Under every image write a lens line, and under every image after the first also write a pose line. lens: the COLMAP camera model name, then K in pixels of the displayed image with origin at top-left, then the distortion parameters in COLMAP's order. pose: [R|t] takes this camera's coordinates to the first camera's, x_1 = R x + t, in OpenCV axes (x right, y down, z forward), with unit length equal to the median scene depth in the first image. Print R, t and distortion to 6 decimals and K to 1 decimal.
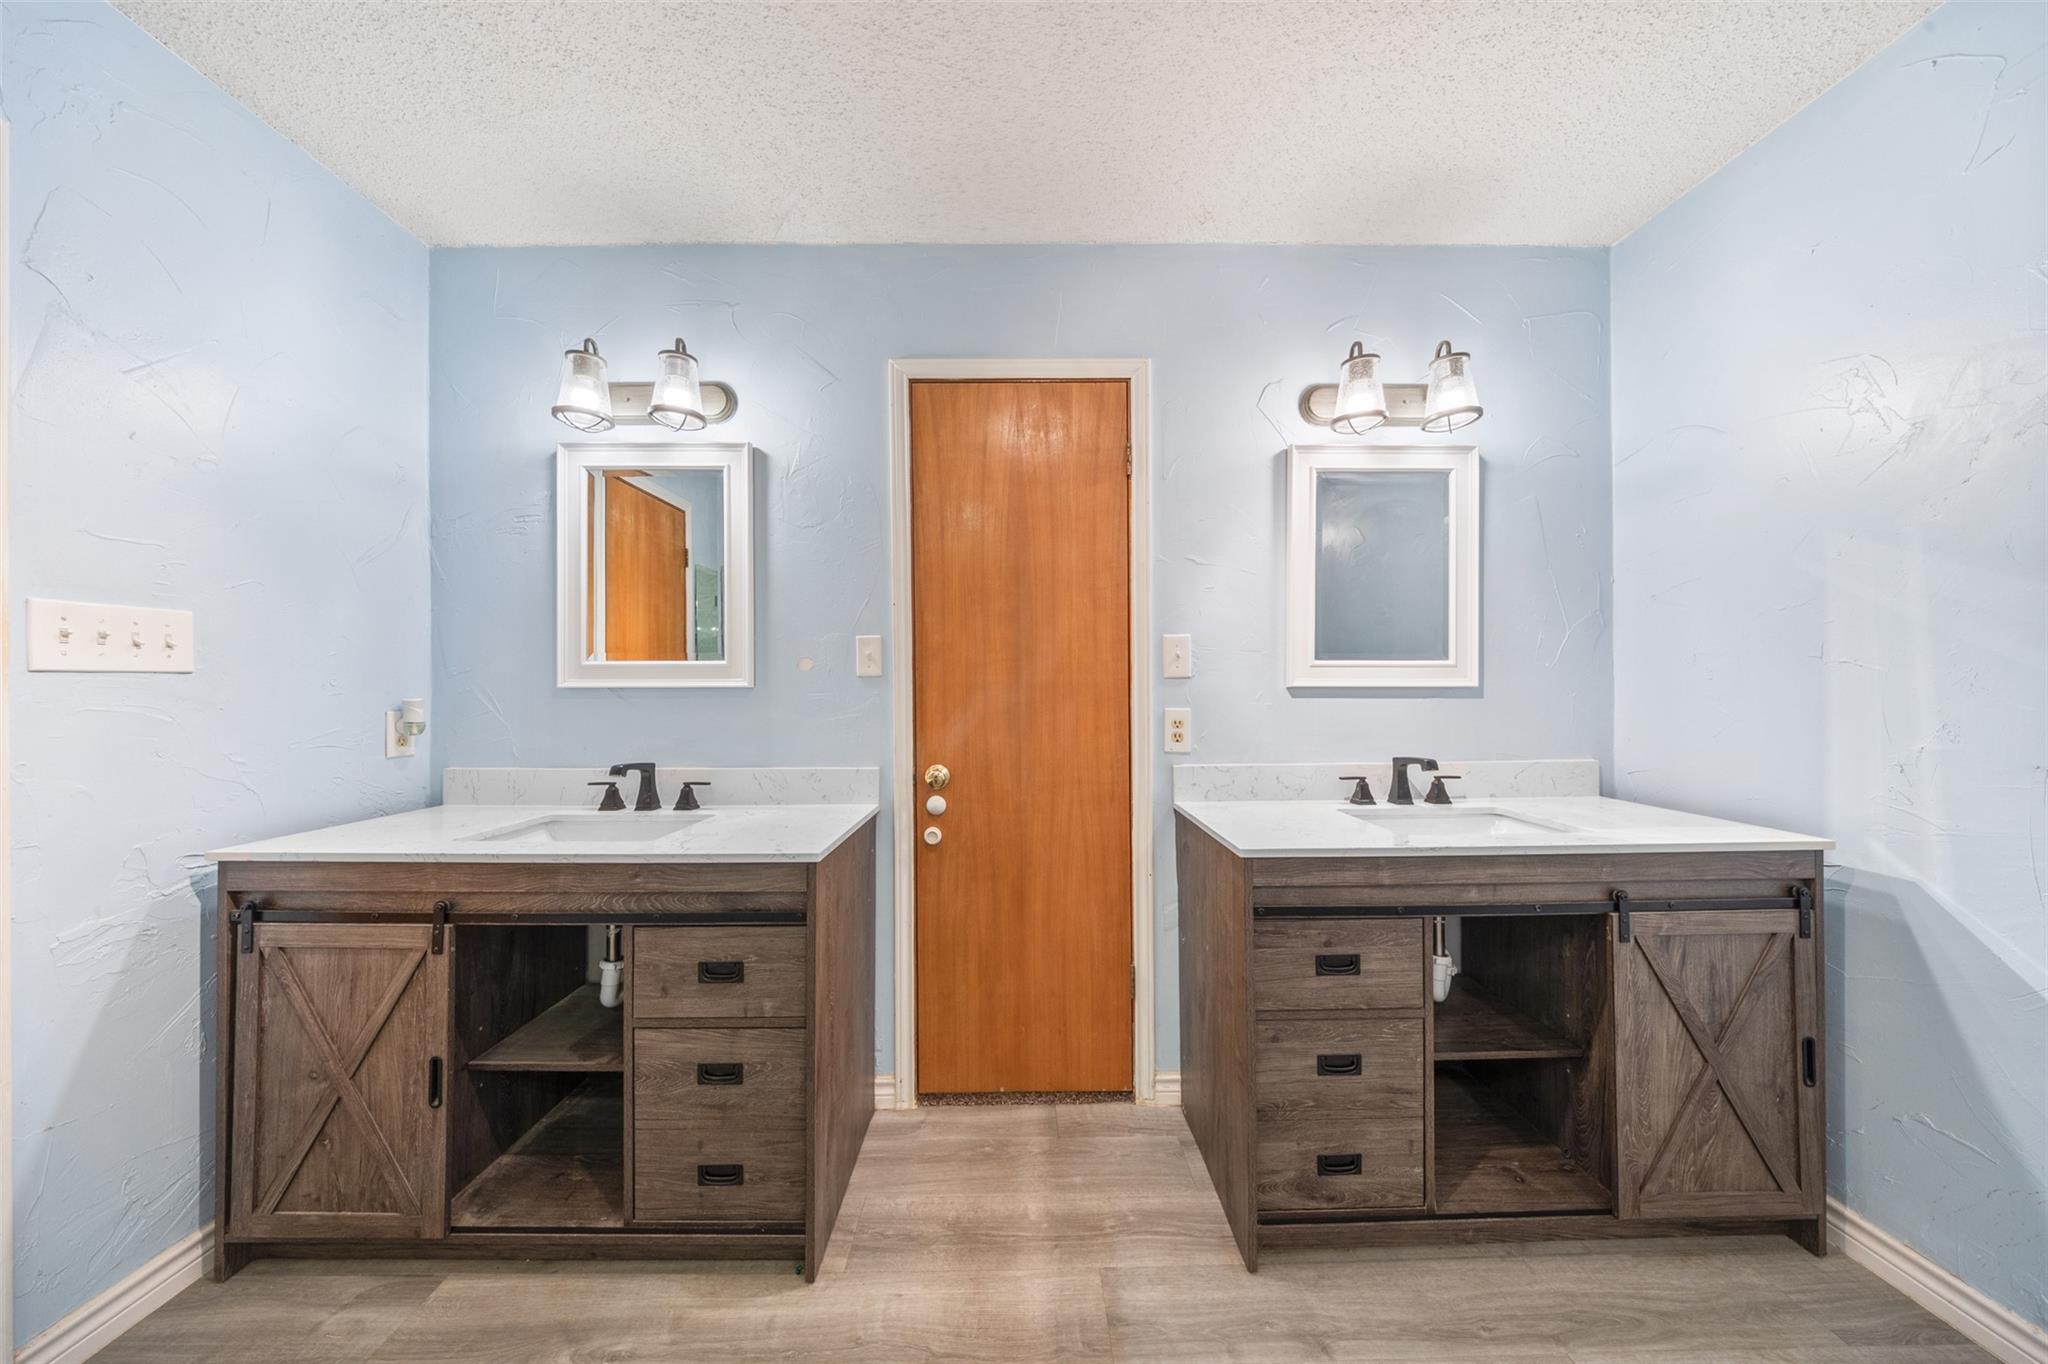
lens RADIAL K [[650.2, 0, 1030.3], [0, 650.2, 683.9], [0, 0, 1]] dist [-0.008052, -0.000044]
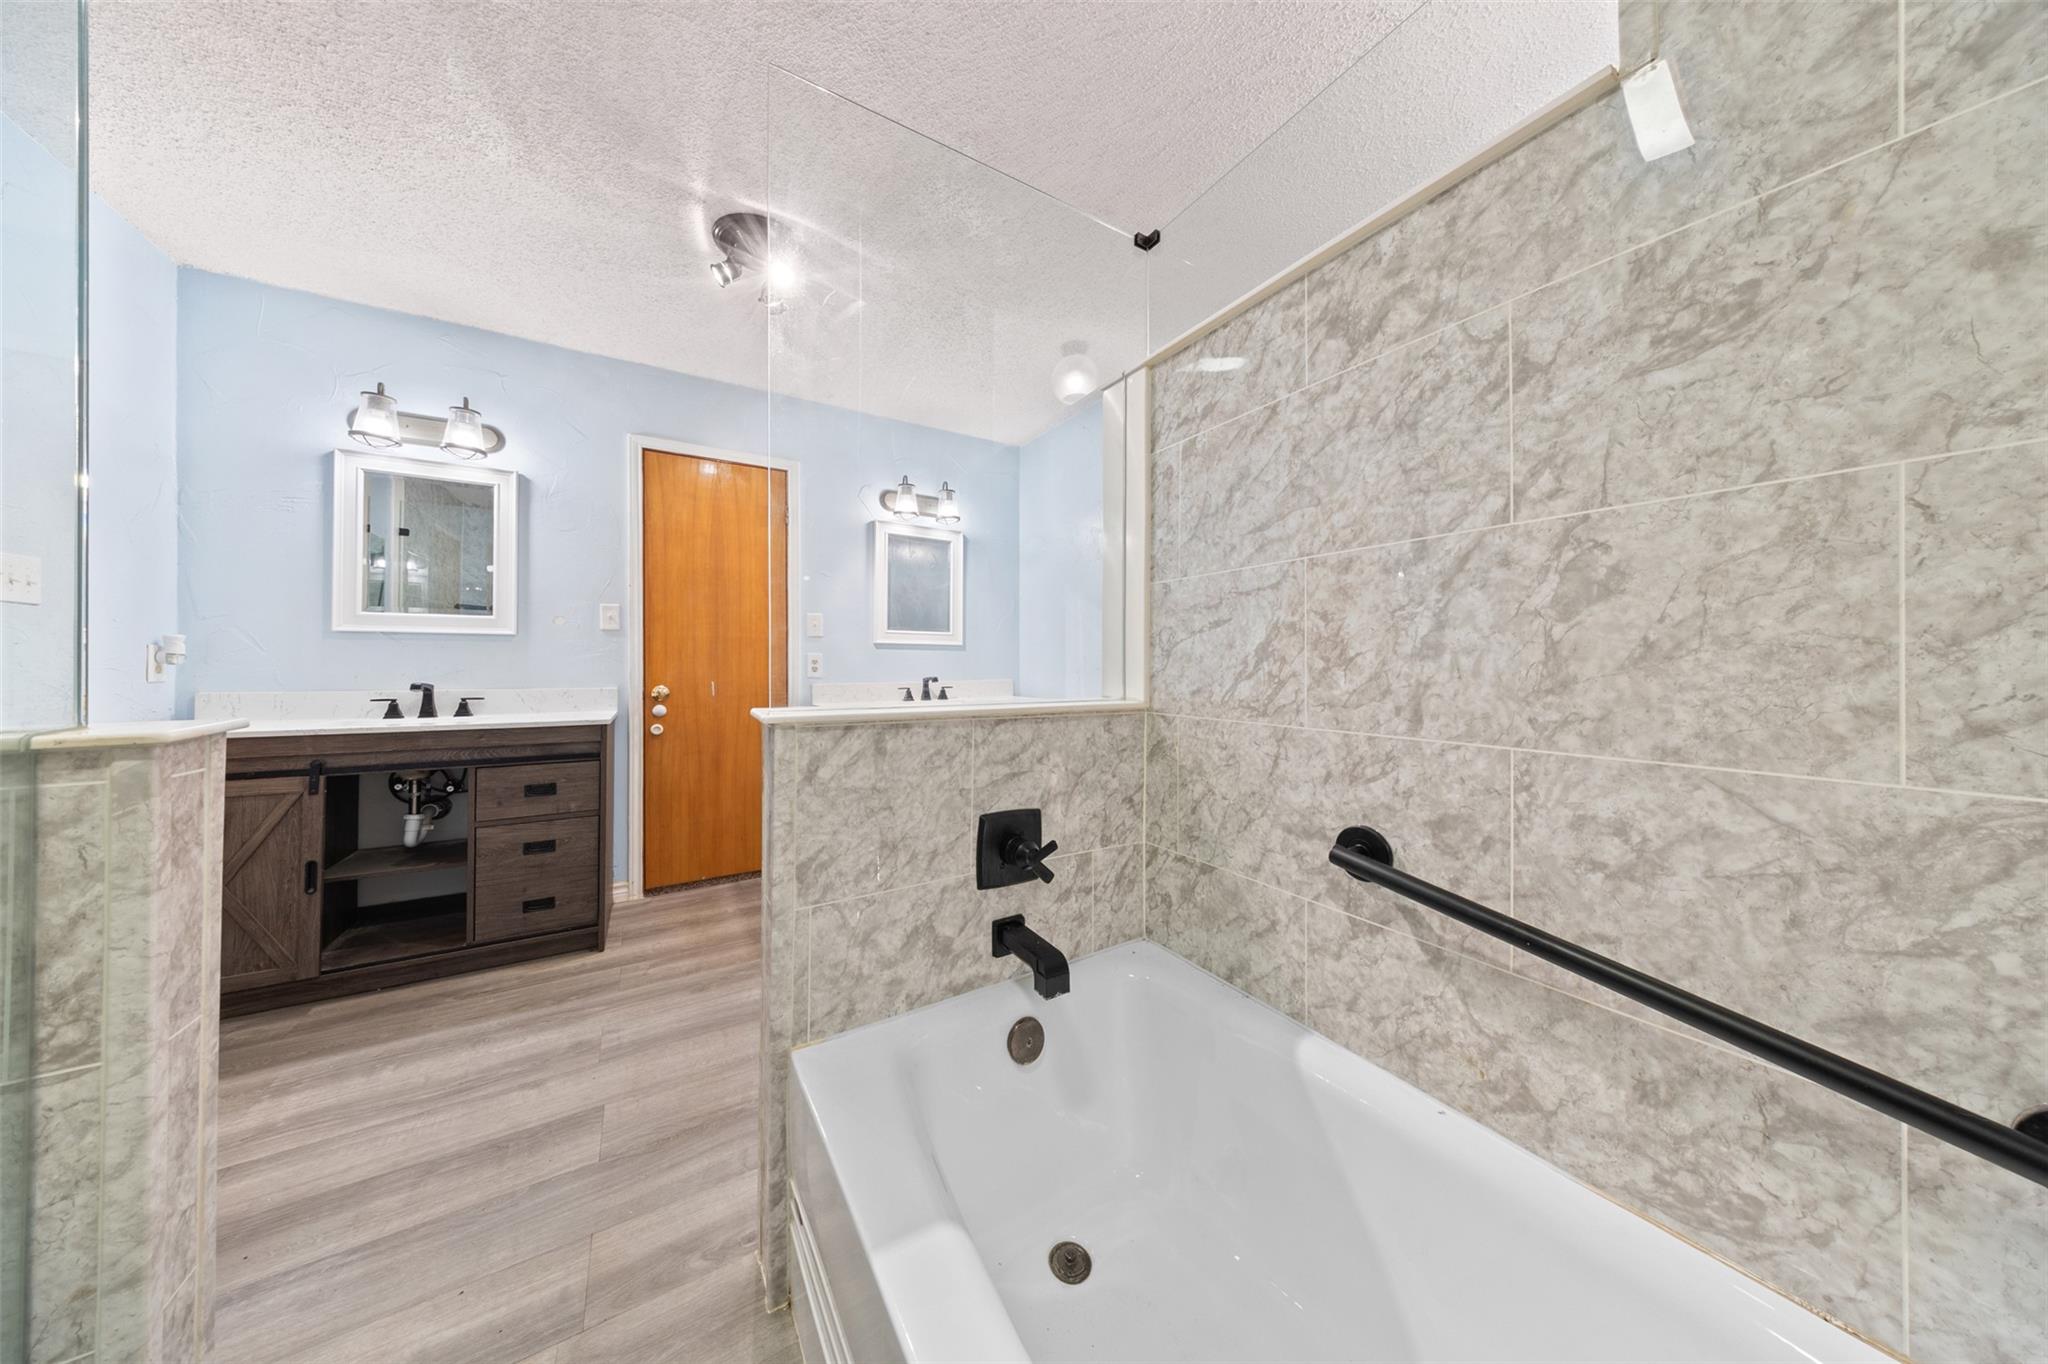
lens RADIAL K [[610.7, 0, 1037.4], [0, 610.7, 659.7], [0, 0, 1]] dist [-0.010871, -0.000053]
pose [[0.853972, 0.009705, 0.520228, -0.136264], [-0.004745, 0.999930, -0.010865, 0.074954], [-0.520297, 0.006810, 0.853958, -0.842633]]
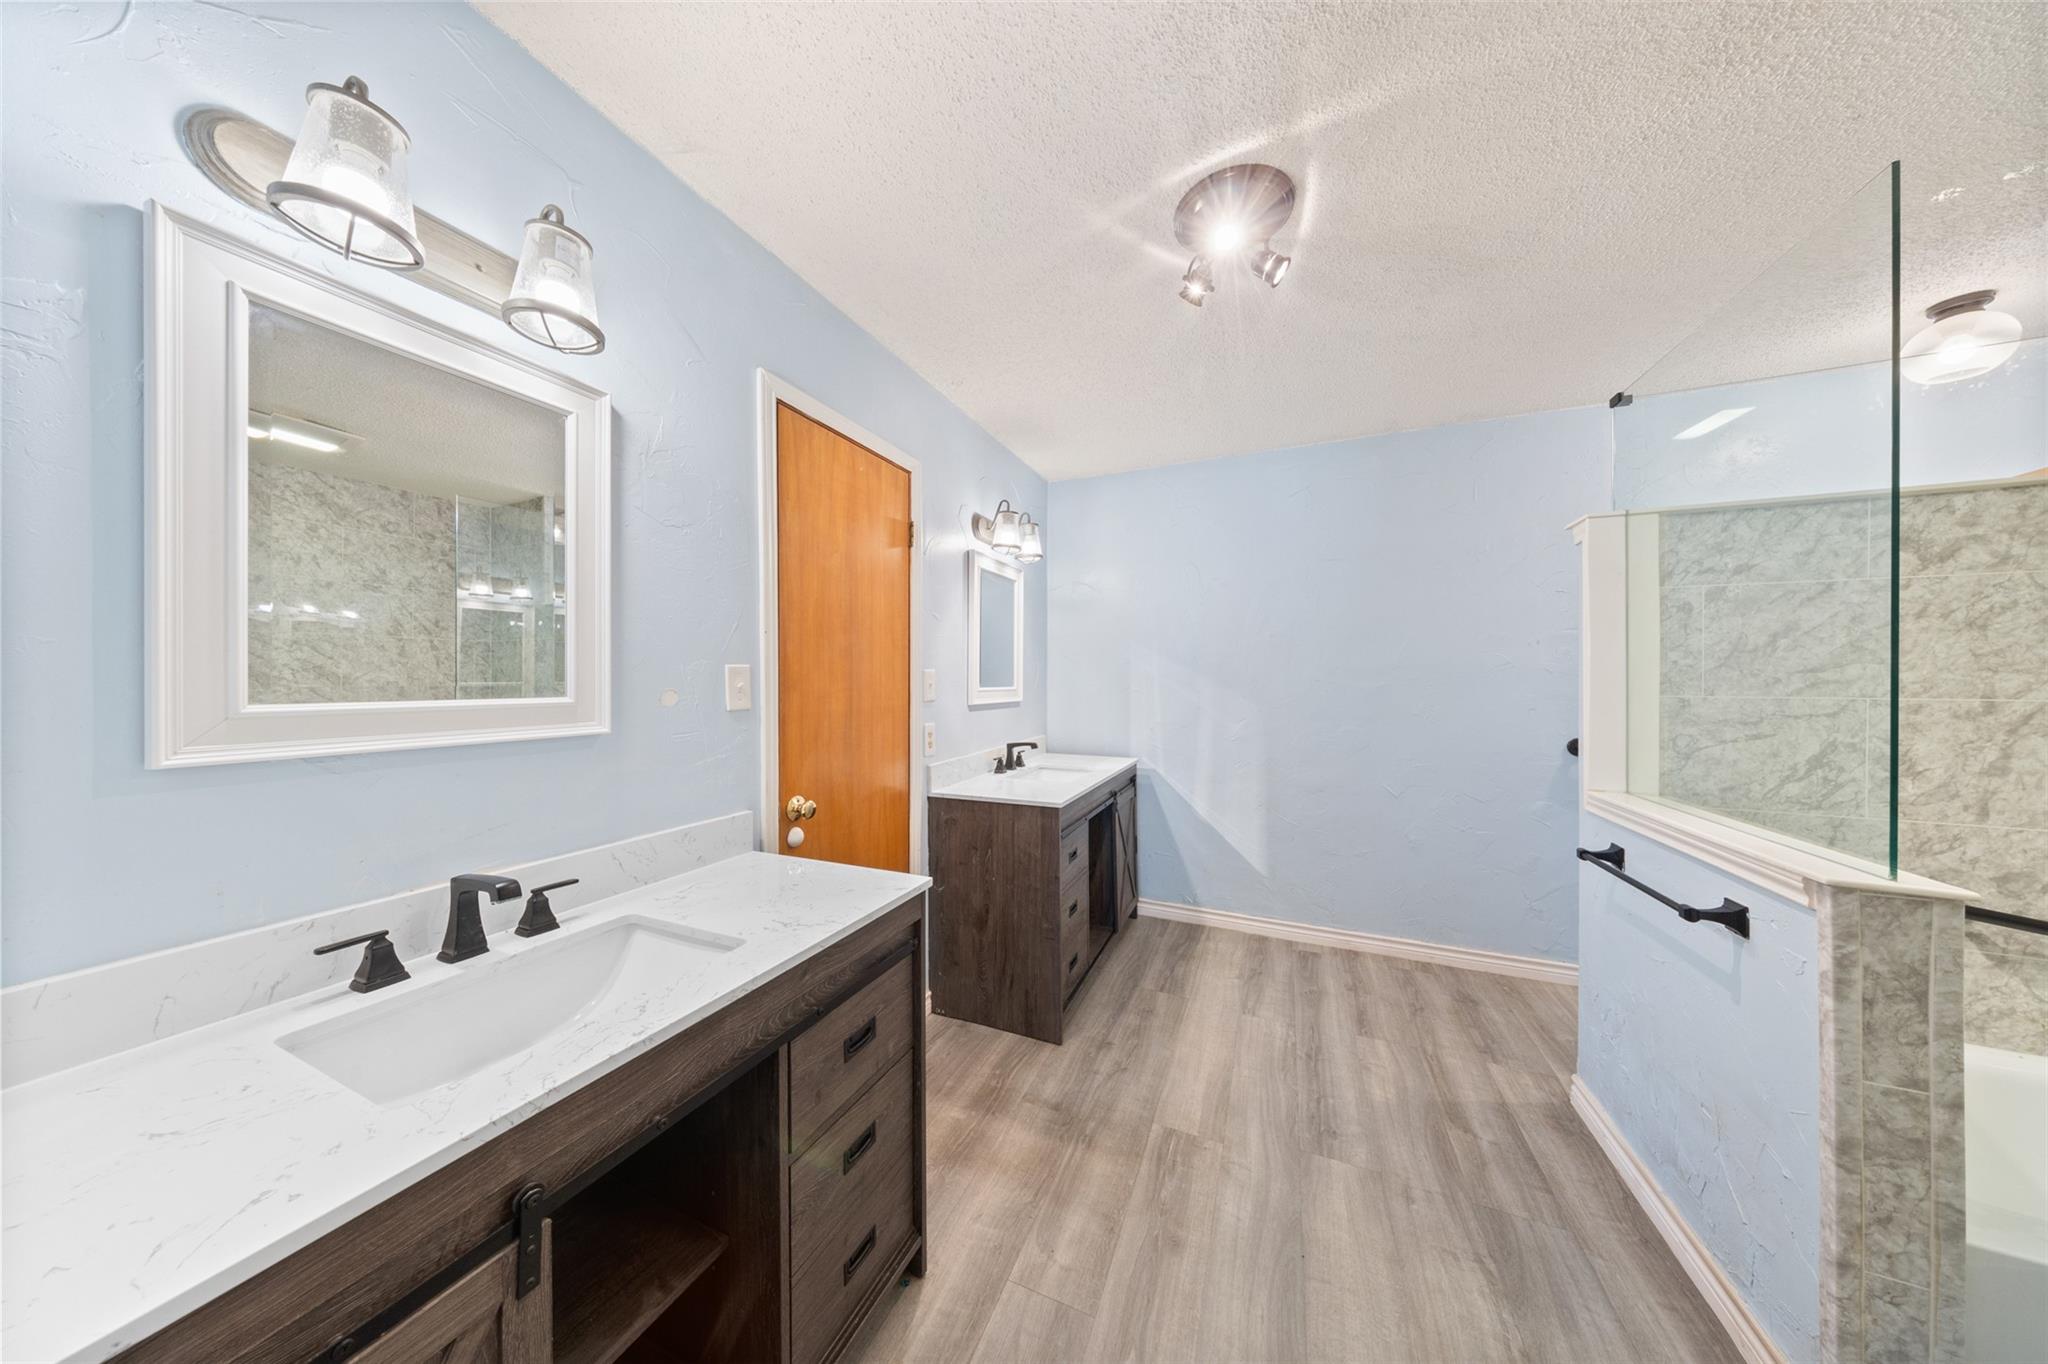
lens RADIAL K [[590.6, 0, 1024.4], [0, 590.6, 676.4], [0, 0, 1]] dist [-0.007318, 0.000847]
pose [[0.415884, 0.007032, 0.909390, -0.868066], [-0.005907, 0.999970, -0.005031, -0.059504], [-0.909398, -0.003280, 0.415913, 0.320759]]
